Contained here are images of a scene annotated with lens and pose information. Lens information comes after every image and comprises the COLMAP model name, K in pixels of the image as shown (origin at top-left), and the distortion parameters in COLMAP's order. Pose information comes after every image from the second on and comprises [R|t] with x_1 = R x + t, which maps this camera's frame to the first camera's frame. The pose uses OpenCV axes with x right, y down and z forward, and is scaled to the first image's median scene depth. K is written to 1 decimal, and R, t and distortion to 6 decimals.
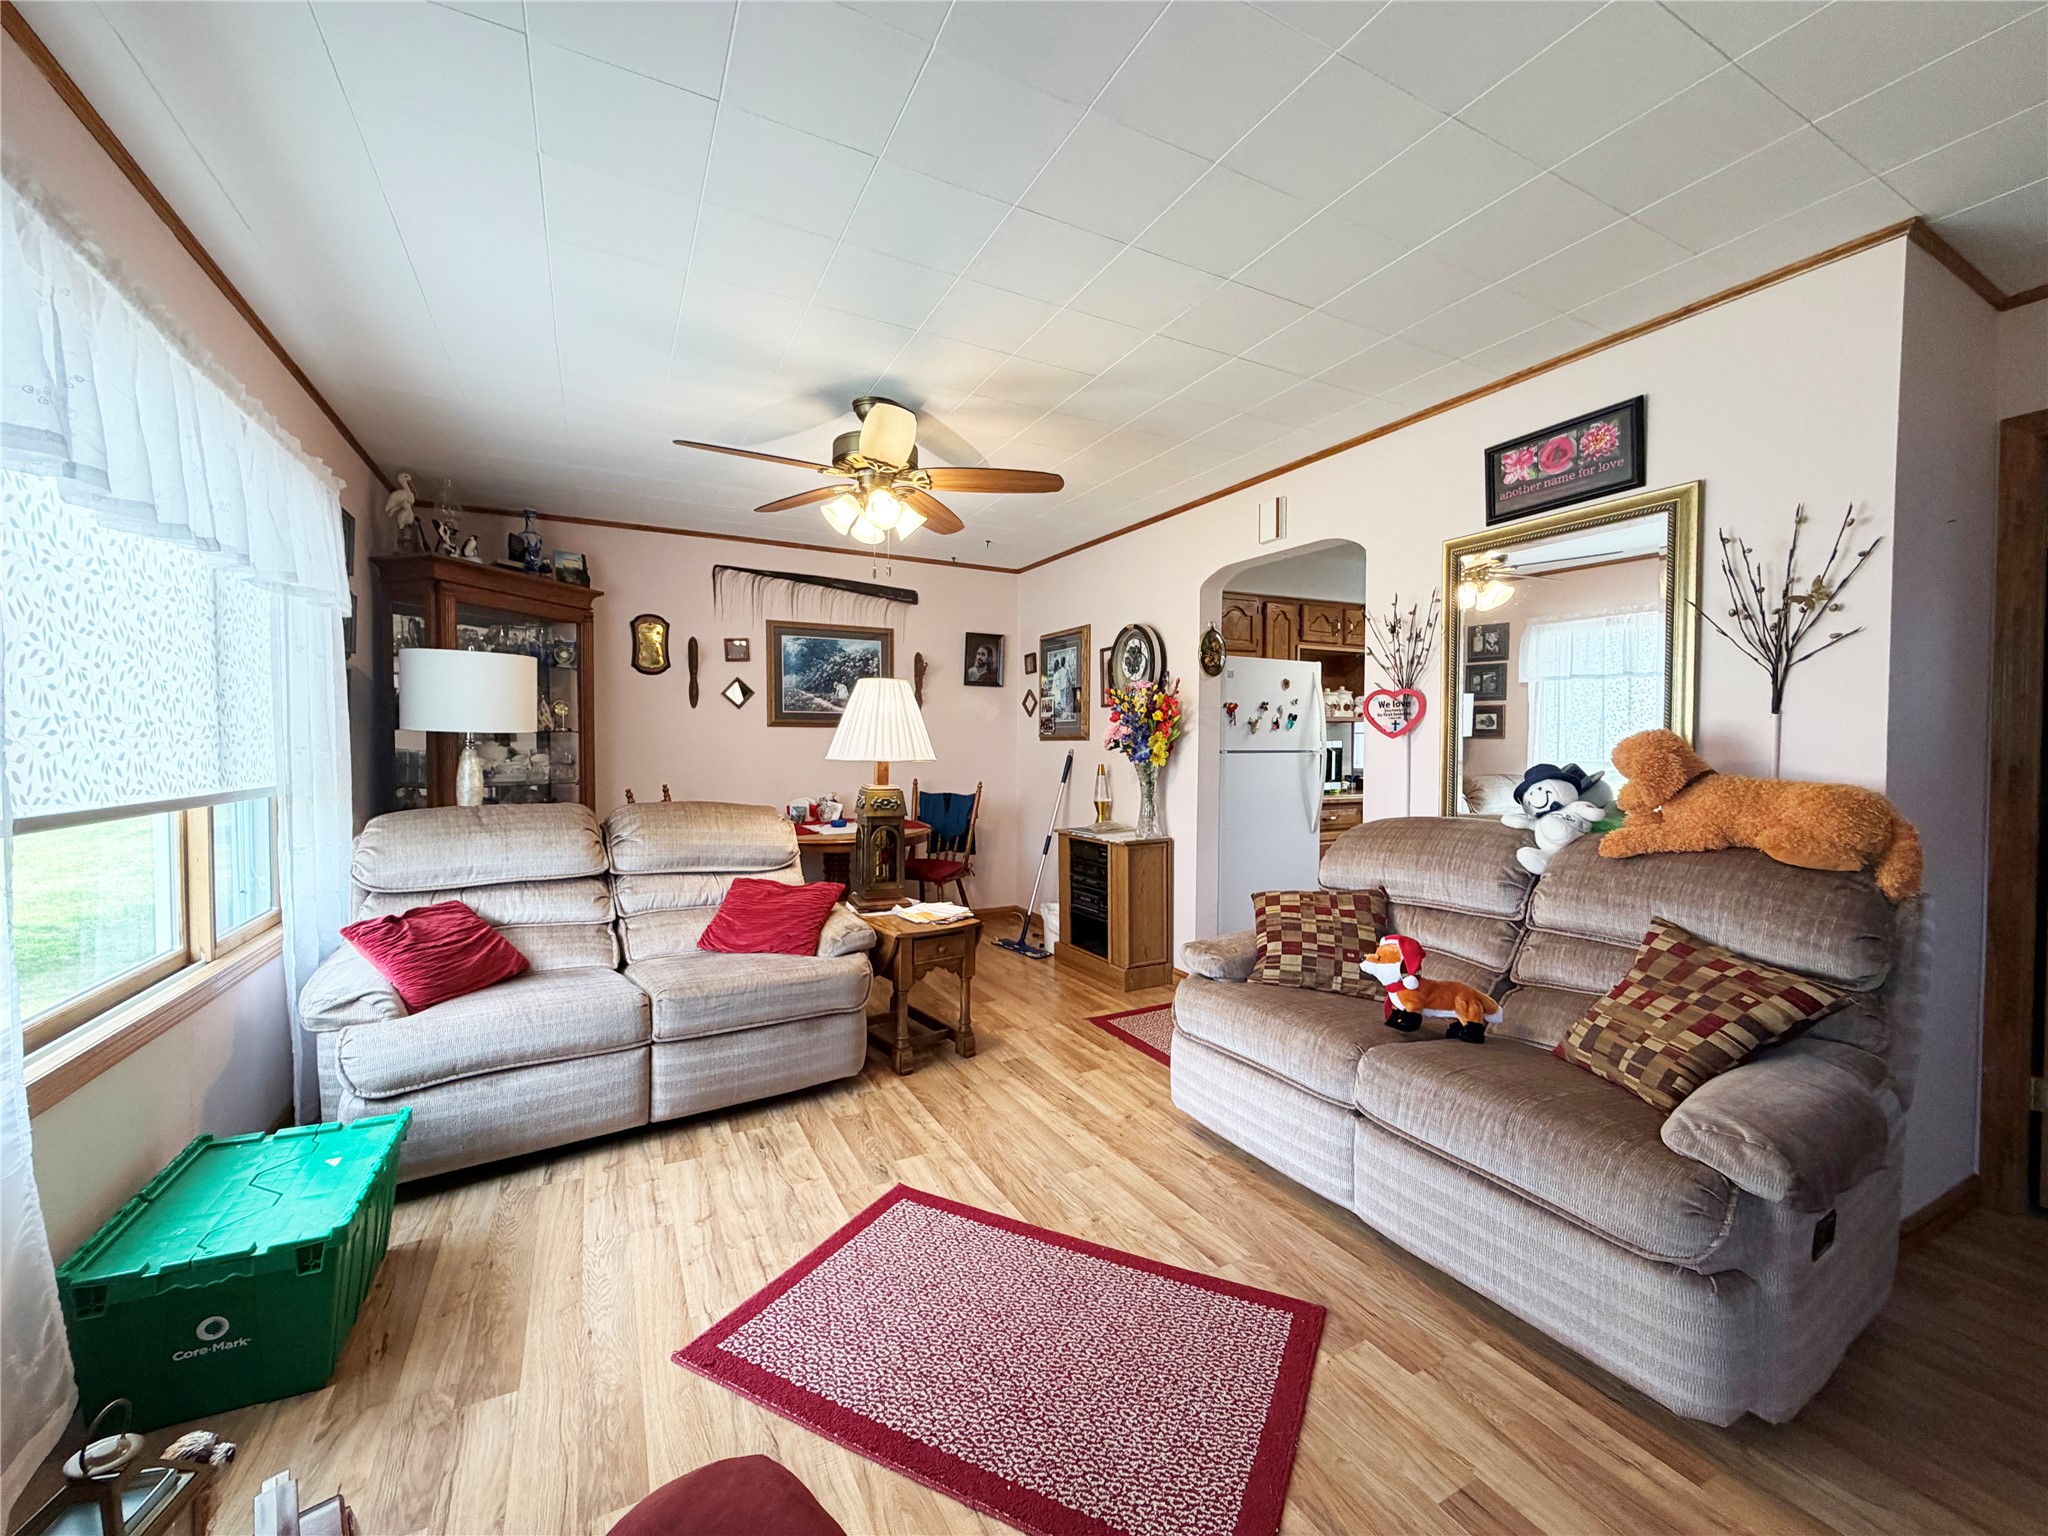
lens RADIAL K [[816.5, 0, 1020.3], [0, 816.5, 771.5], [0, 0, 1]] dist [-0.000055, -0.000353]
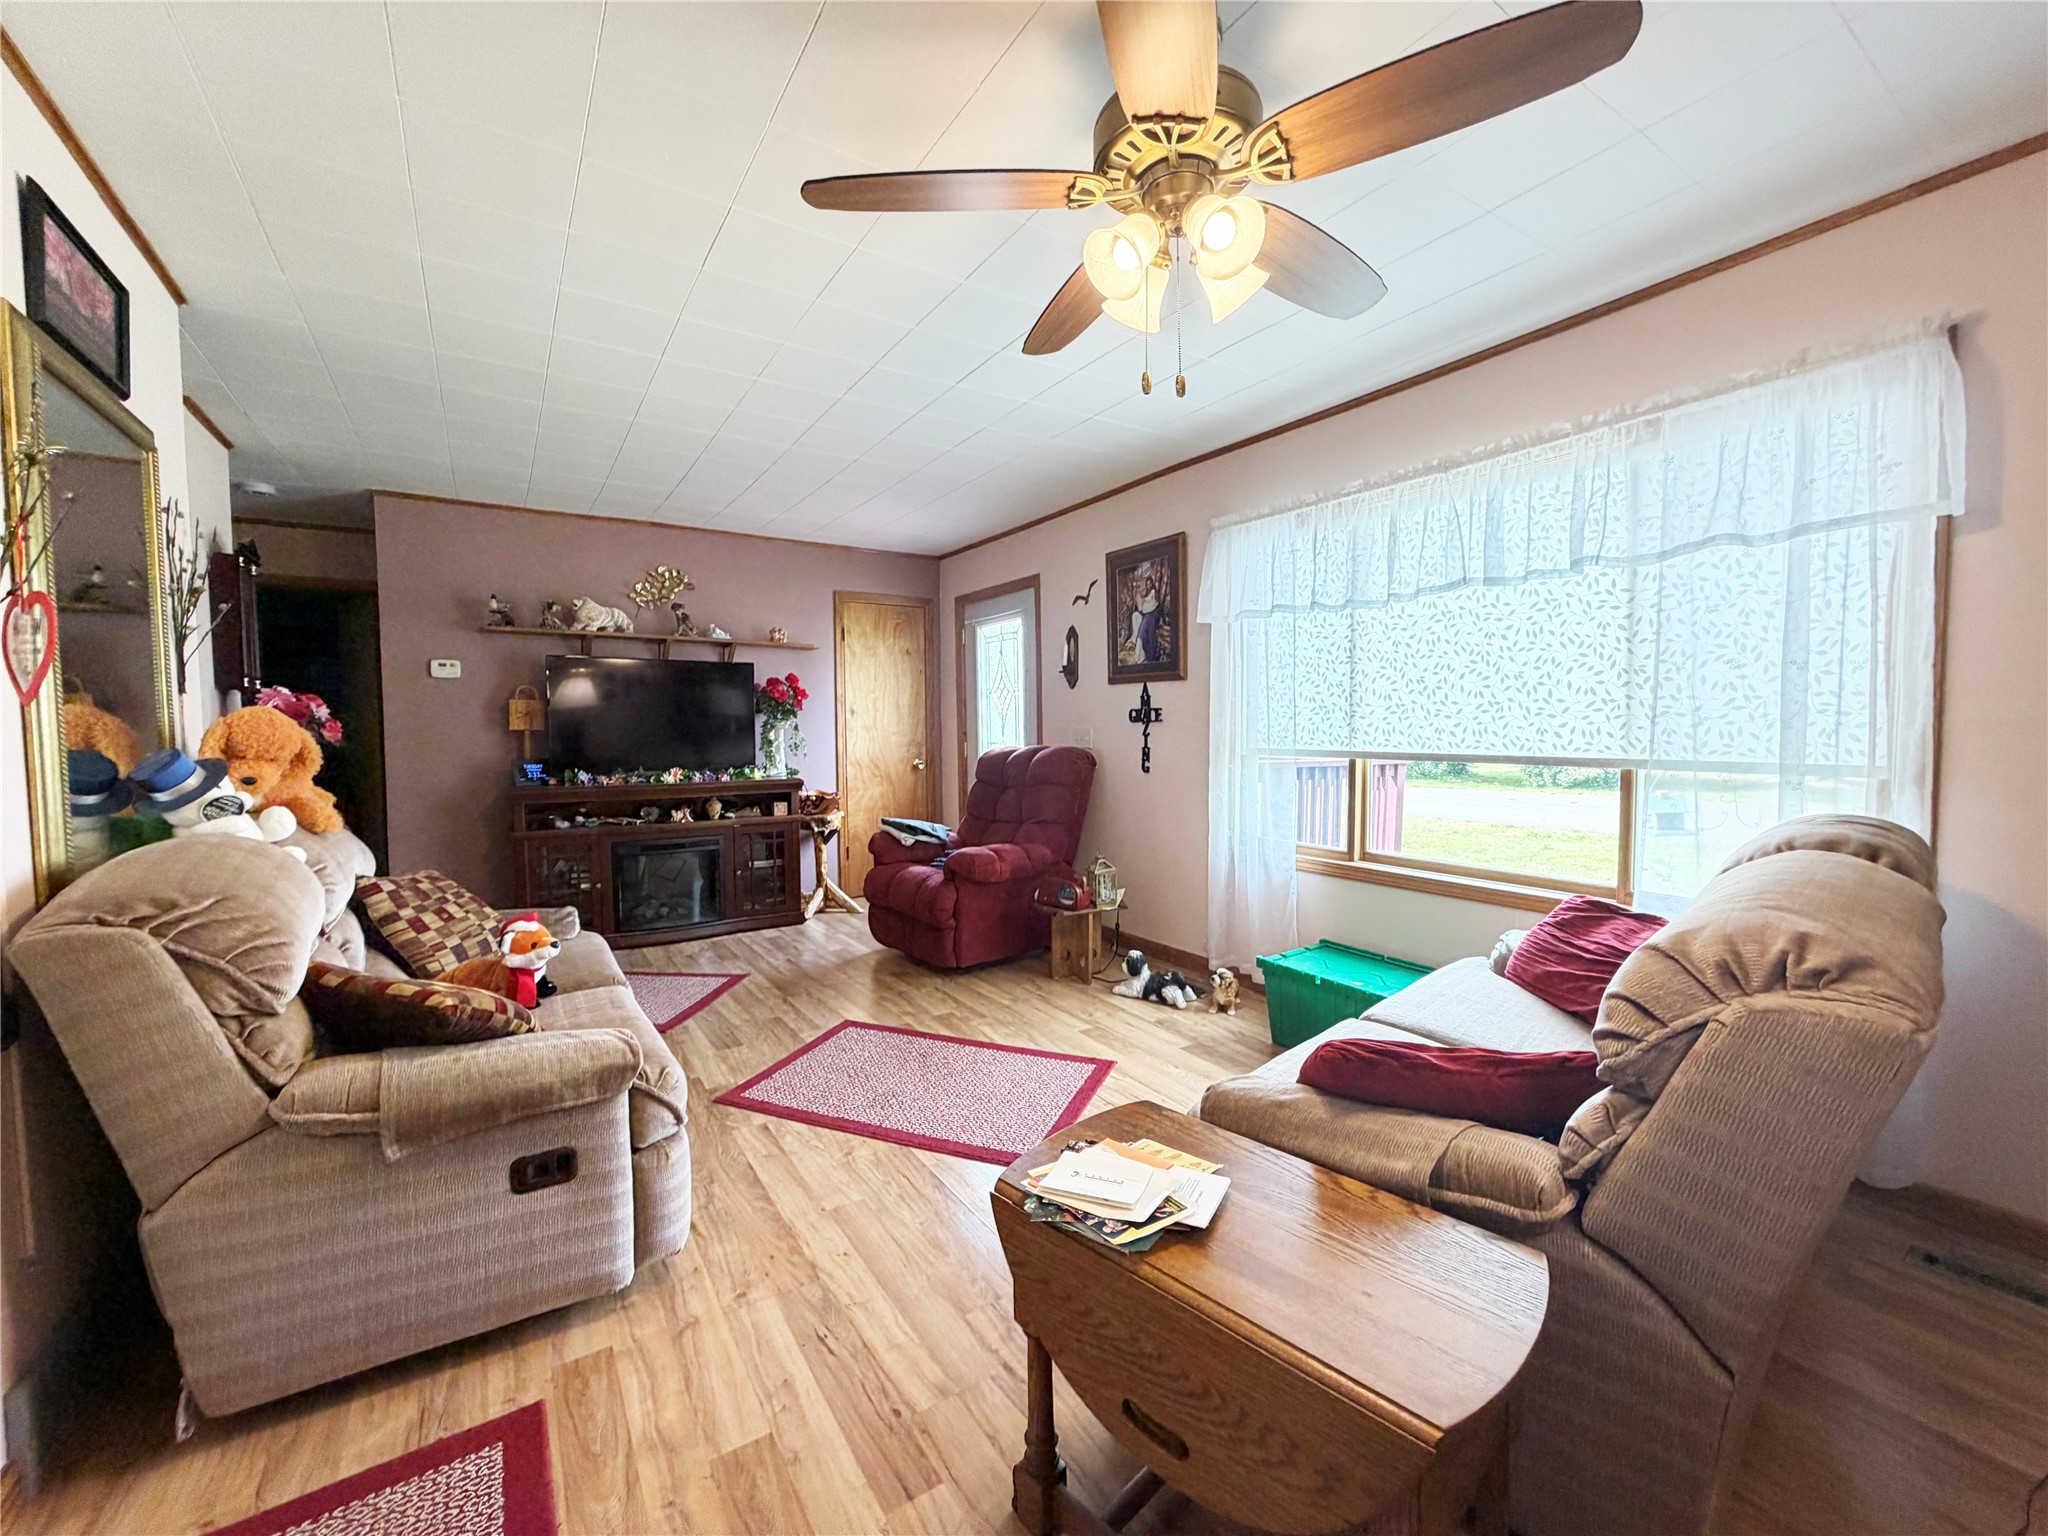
lens RADIAL K [[816.5, 0, 1020.3], [0, 816.5, 771.5], [0, 0, 1]] dist [-0.000055, -0.000353]
pose [[-0.995117, 0.010559, -0.098139, -0.025926], [0.001836, 0.996070, 0.088553, -0.043285], [0.098688, 0.087940, -0.991225, 1.530443]]
